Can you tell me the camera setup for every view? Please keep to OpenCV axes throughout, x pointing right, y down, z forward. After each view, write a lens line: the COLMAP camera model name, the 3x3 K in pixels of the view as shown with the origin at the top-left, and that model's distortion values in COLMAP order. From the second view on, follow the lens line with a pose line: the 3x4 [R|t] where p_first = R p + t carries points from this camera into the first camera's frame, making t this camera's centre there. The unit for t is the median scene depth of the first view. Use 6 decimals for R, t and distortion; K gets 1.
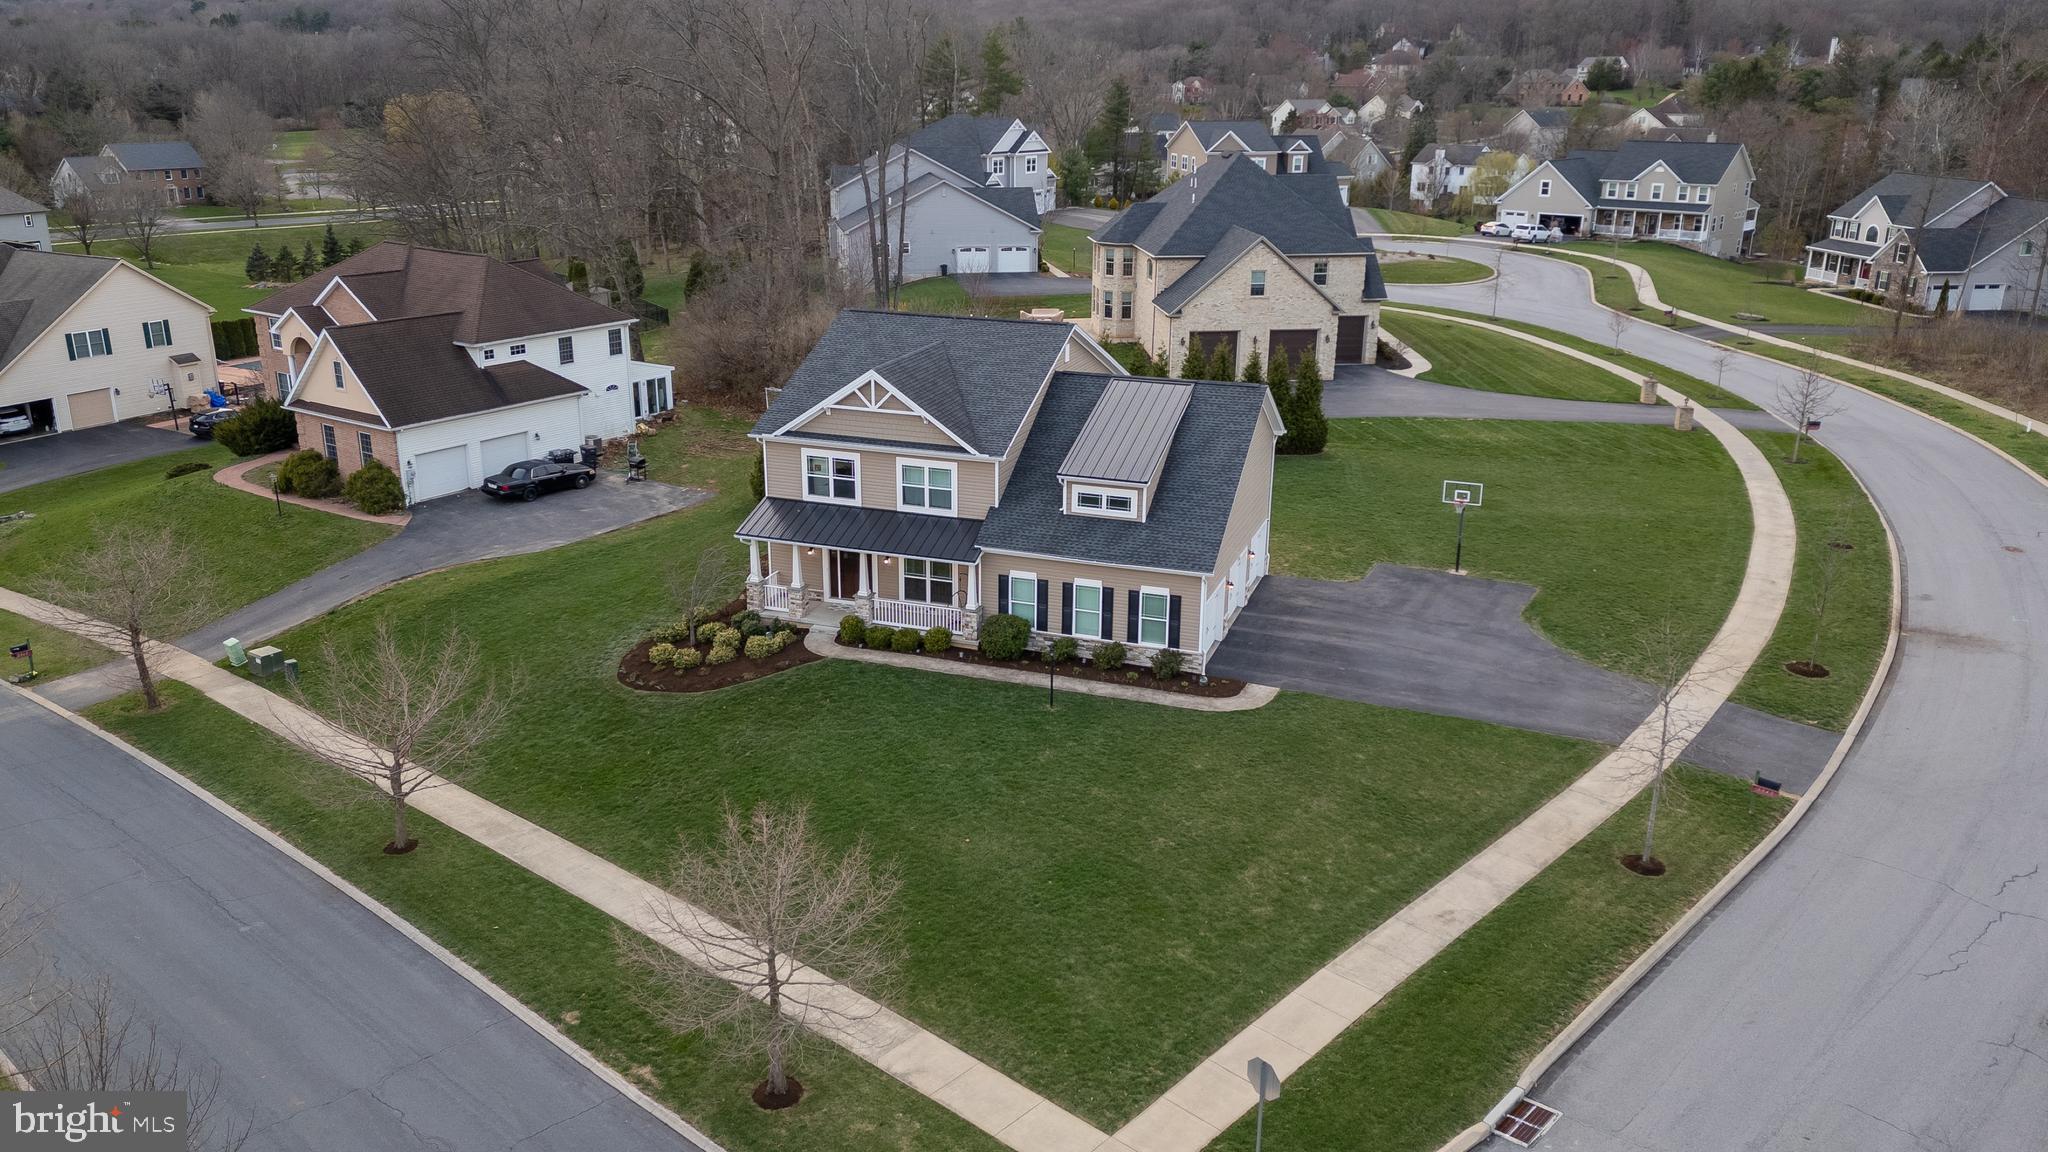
lens RADIAL K [[1520.1, 0, 1024.0], [0, 1520.1, 576.0], [0, 0, 1]] dist [0.135378, -0.175882]
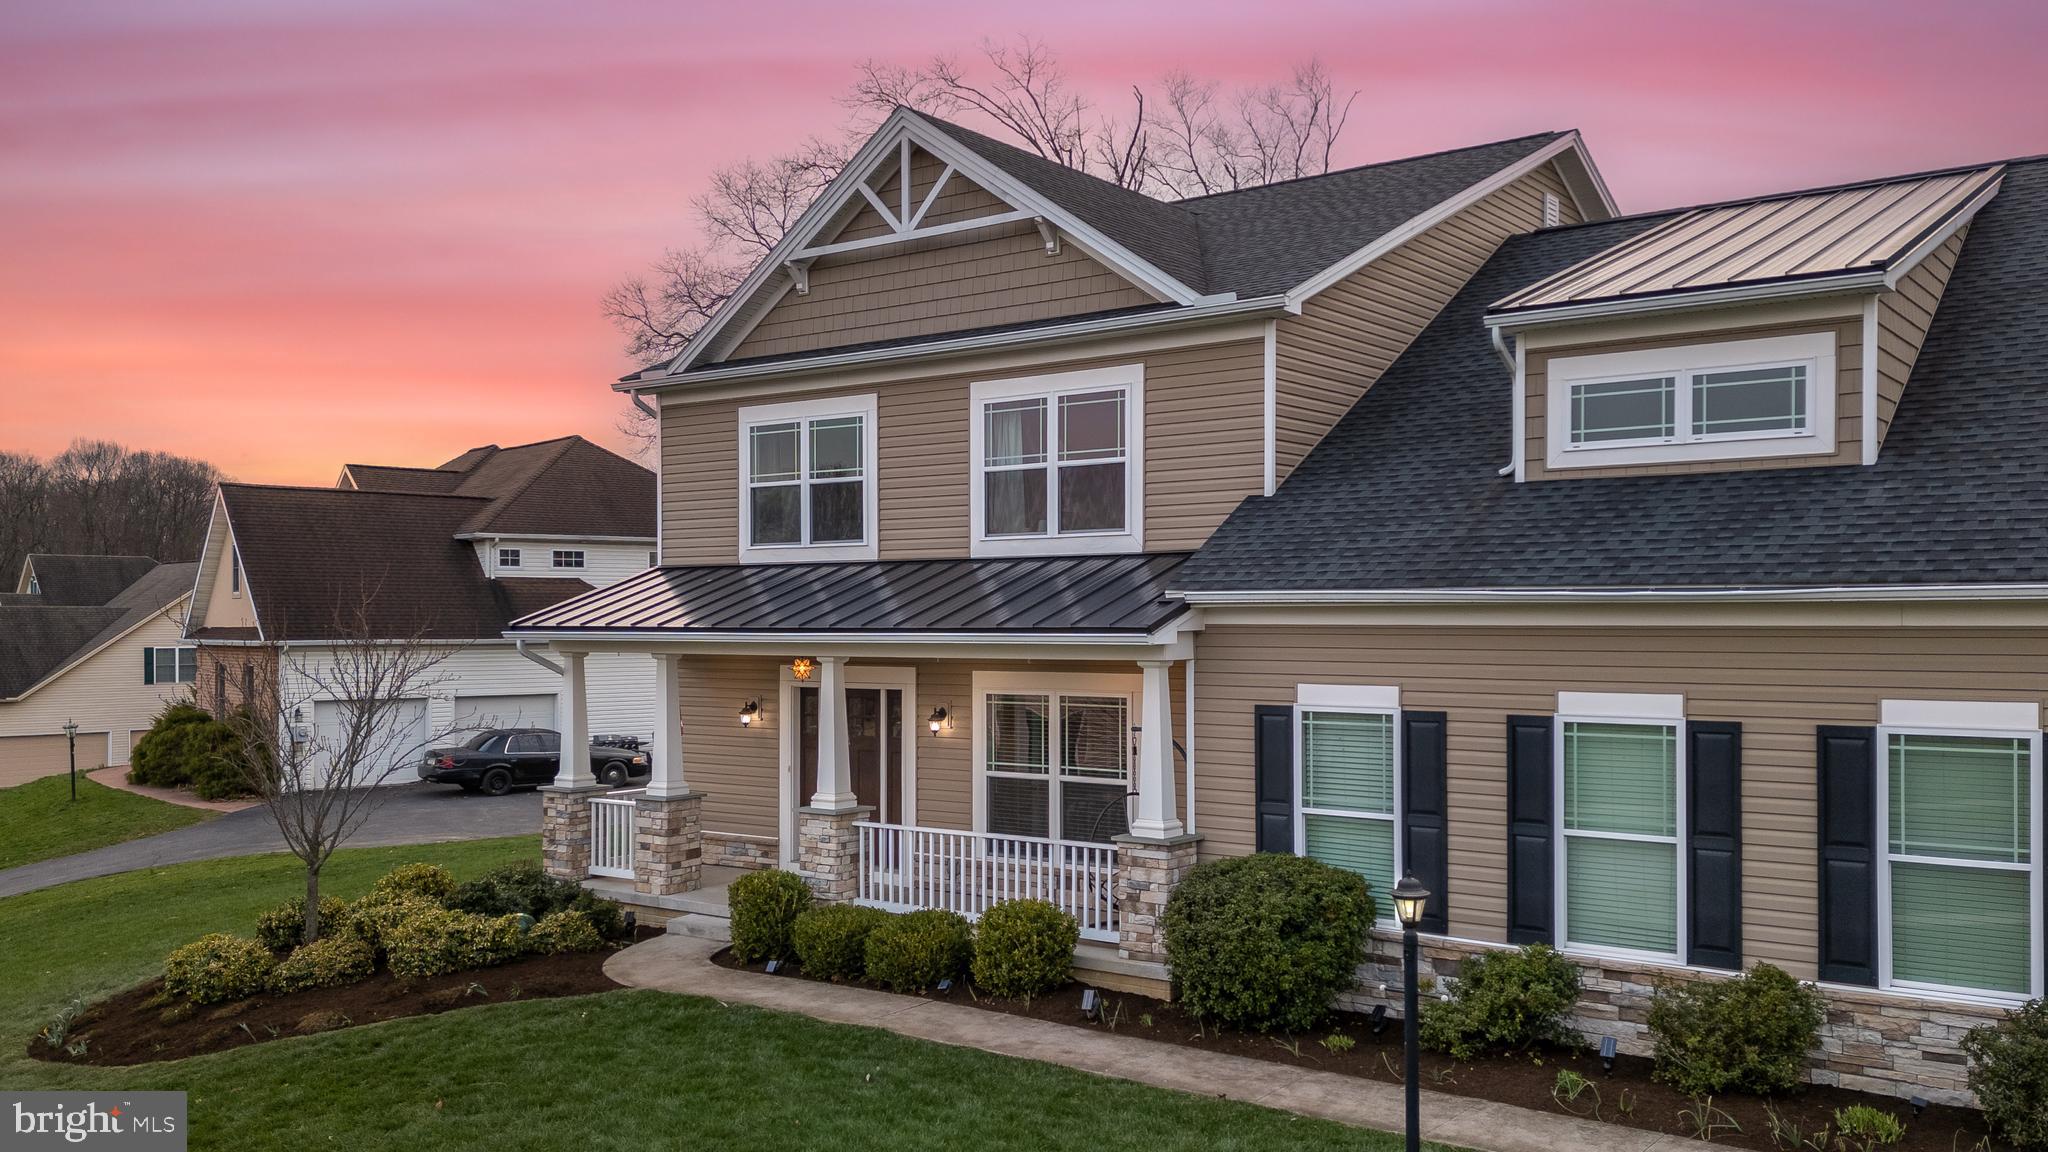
lens RADIAL K [[1690.9, 0, 1022.5], [0, 1690.9, 618.8], [0, 0, 1]] dist [0.141100, -0.263459]
pose [[0.954100, -0.009159, -0.299349, 0.032862], [-0.086323, 0.948701, -0.304162, 0.077571], [0.286778, 0.316042, 0.904365, 0.714390]]
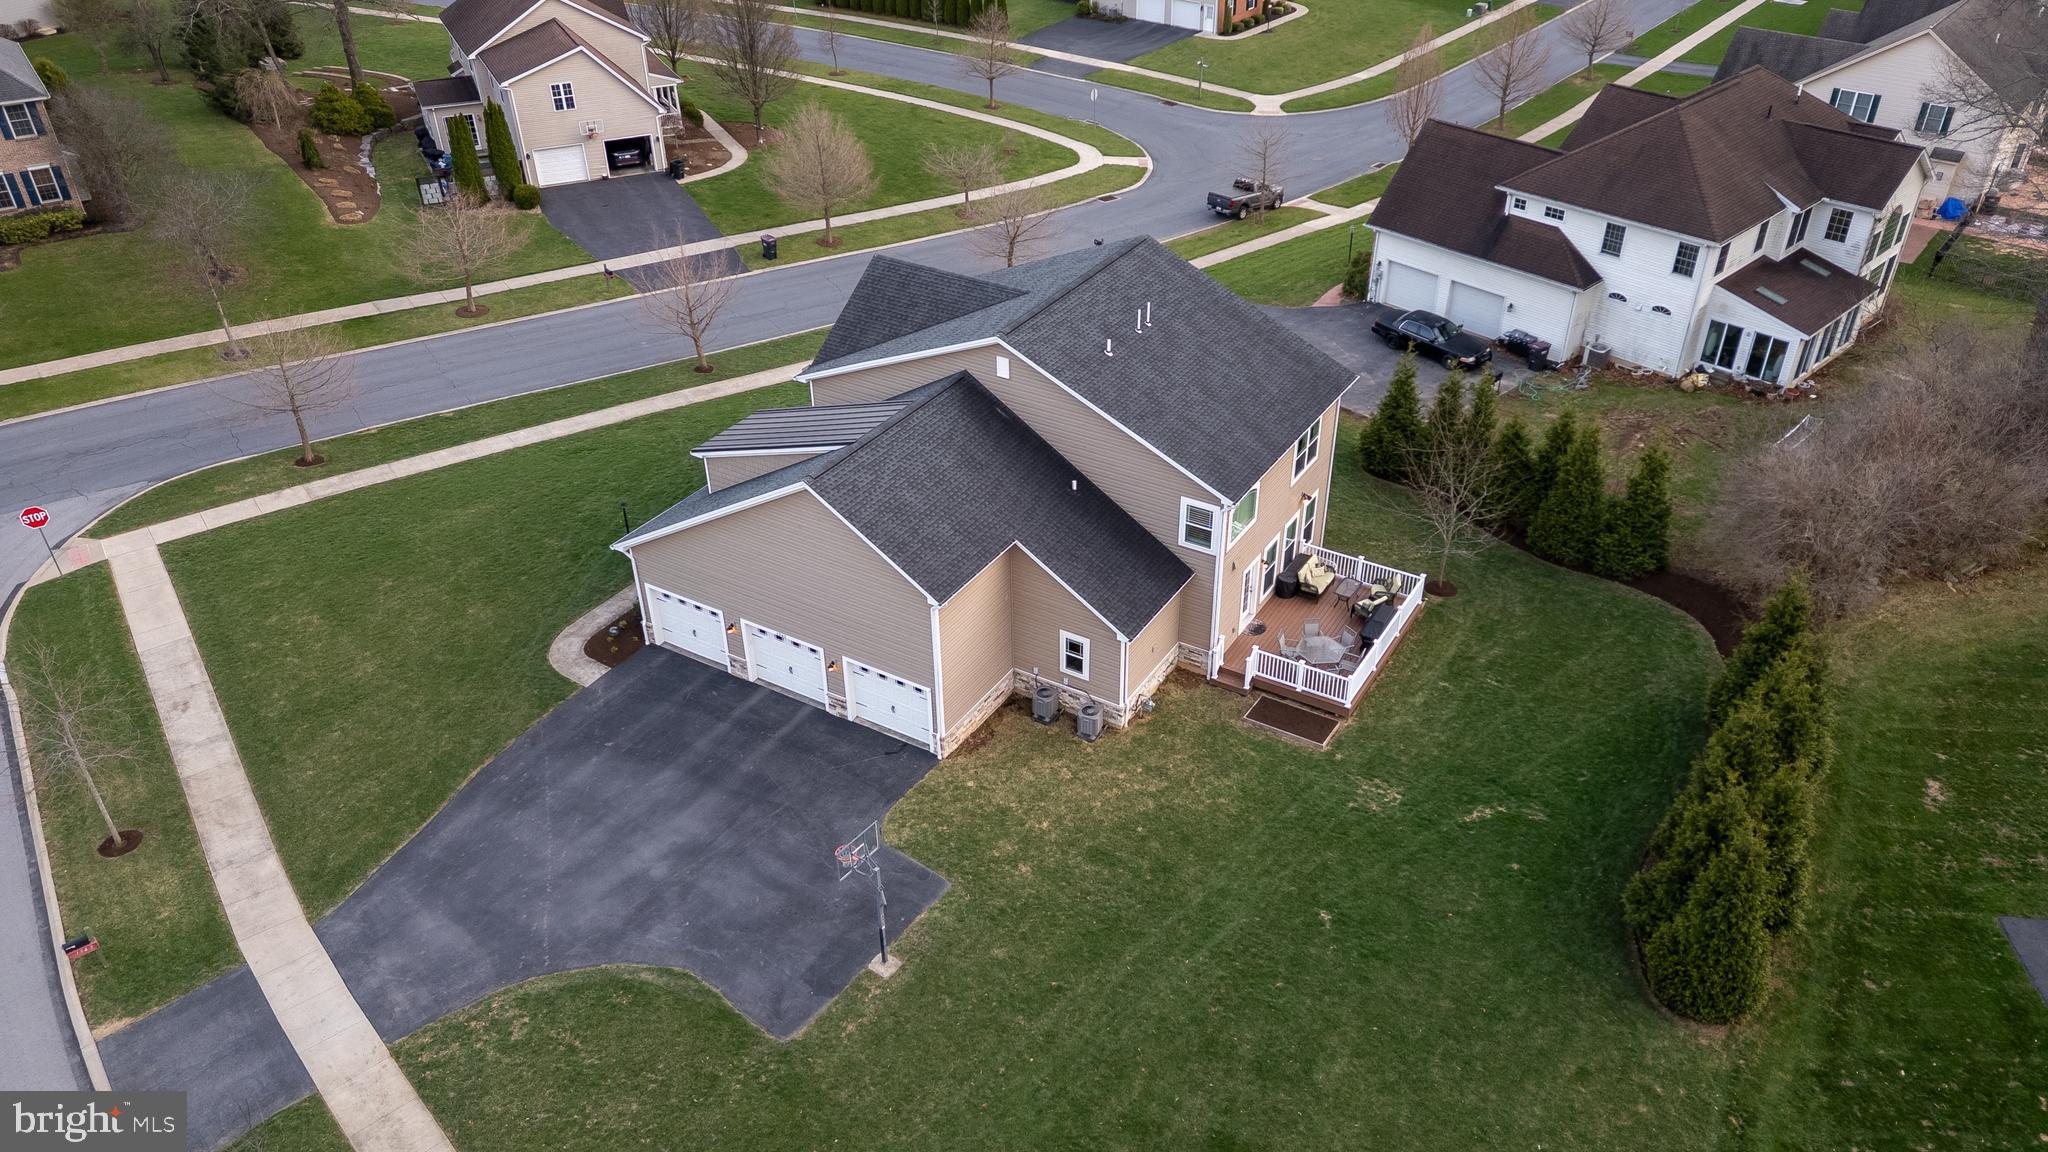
lens RADIAL K [[1479.0, 0, 1073.6], [0, 1479.0, 571.1], [0, 0, 1]] dist [0.077290, -0.060967]
pose [[-0.184499, 0.536857, -0.823253, 0.800010], [-0.318751, 0.759672, 0.566830, -0.576706], [0.929708, 0.366992, 0.030965, 1.172701]]
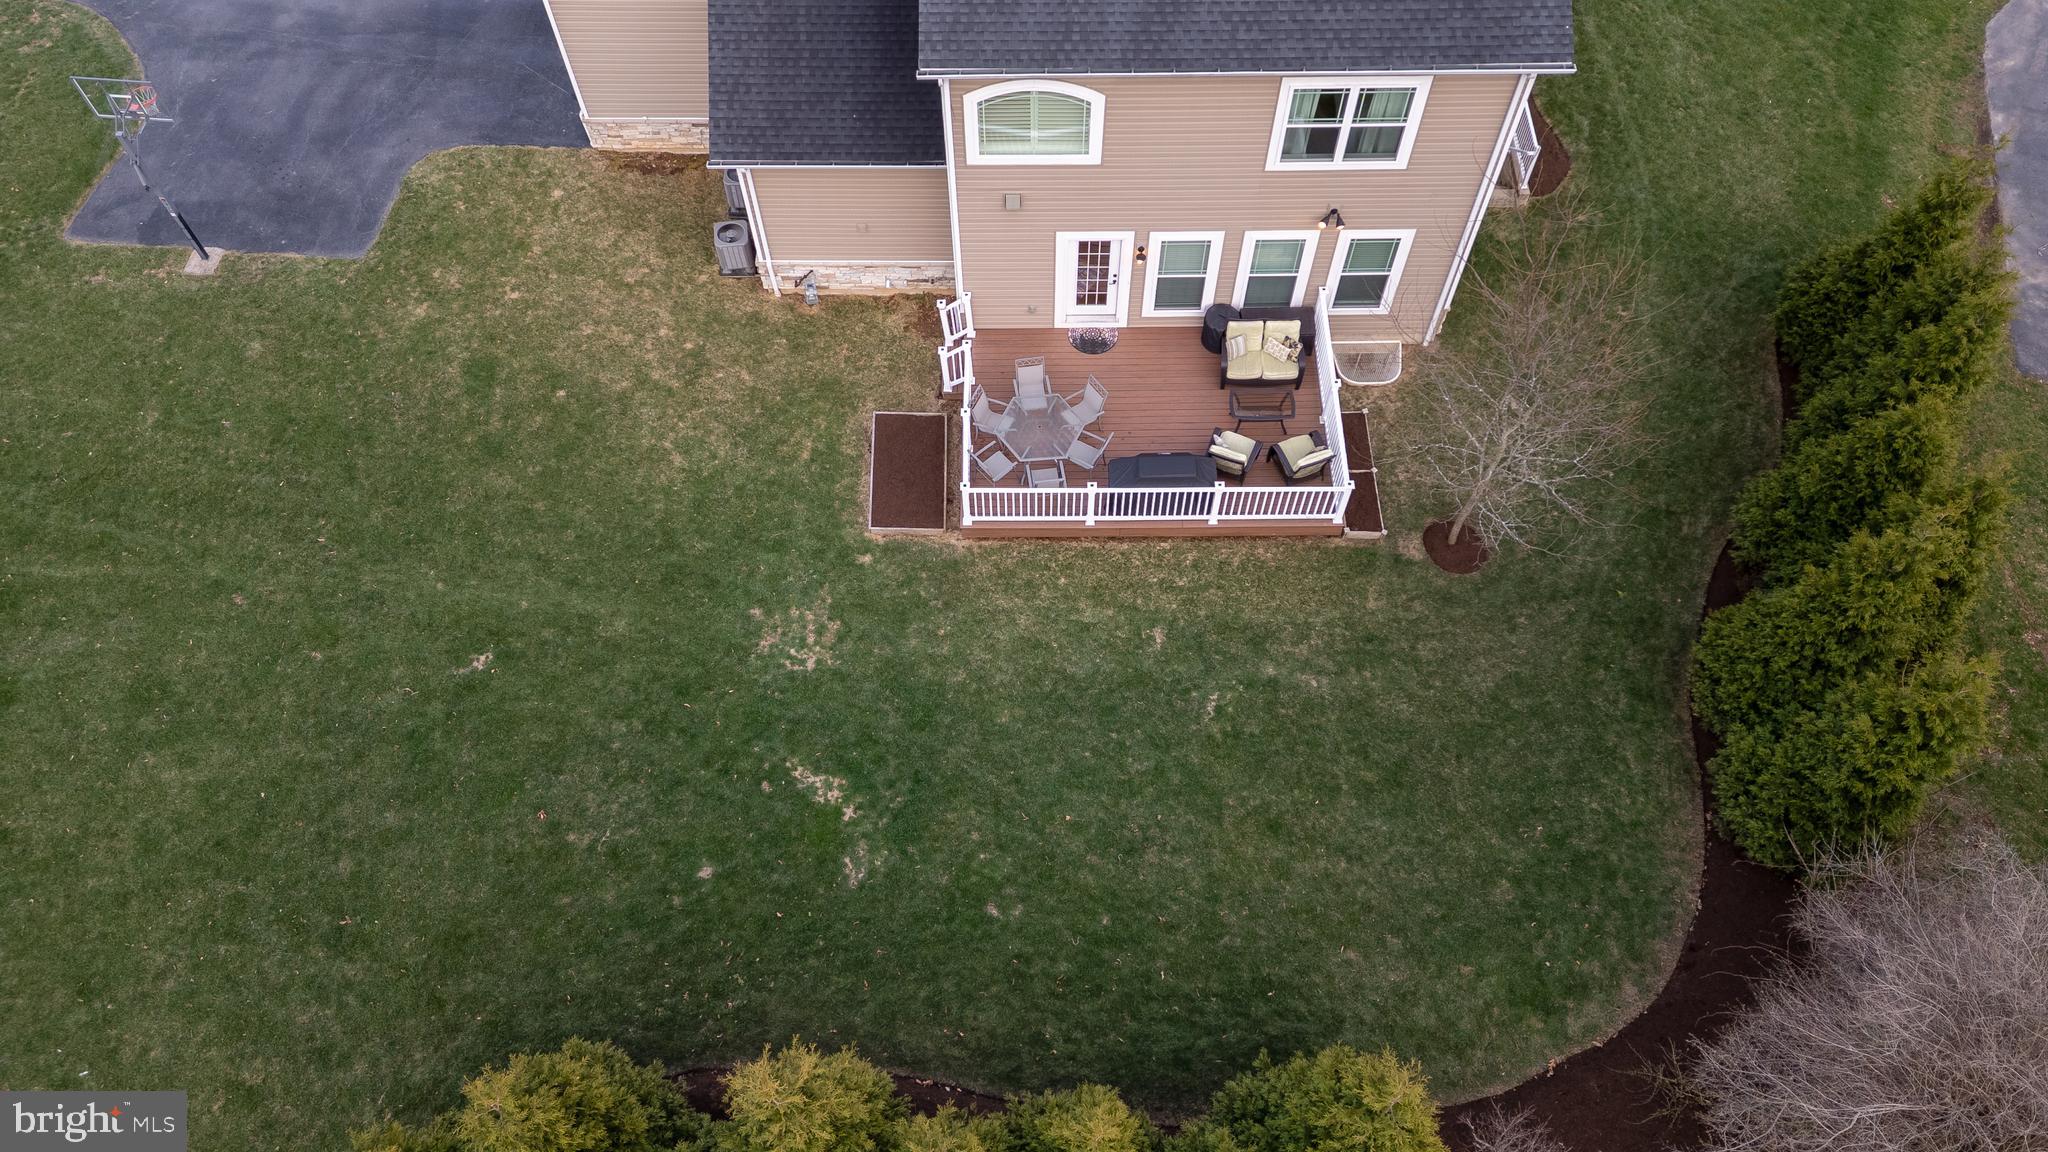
lens RADIAL K [[1427.4, 0, 1035.1], [0, 1427.4, 578.5], [0, 0, 1]] dist [0.117190, -0.127158]
pose [[-0.942272, 0.287563, -0.171556, 0.169038], [-0.107038, 0.226785, 0.968045, -0.540898], [0.317281, 0.930525, -0.182913, 1.488911]]
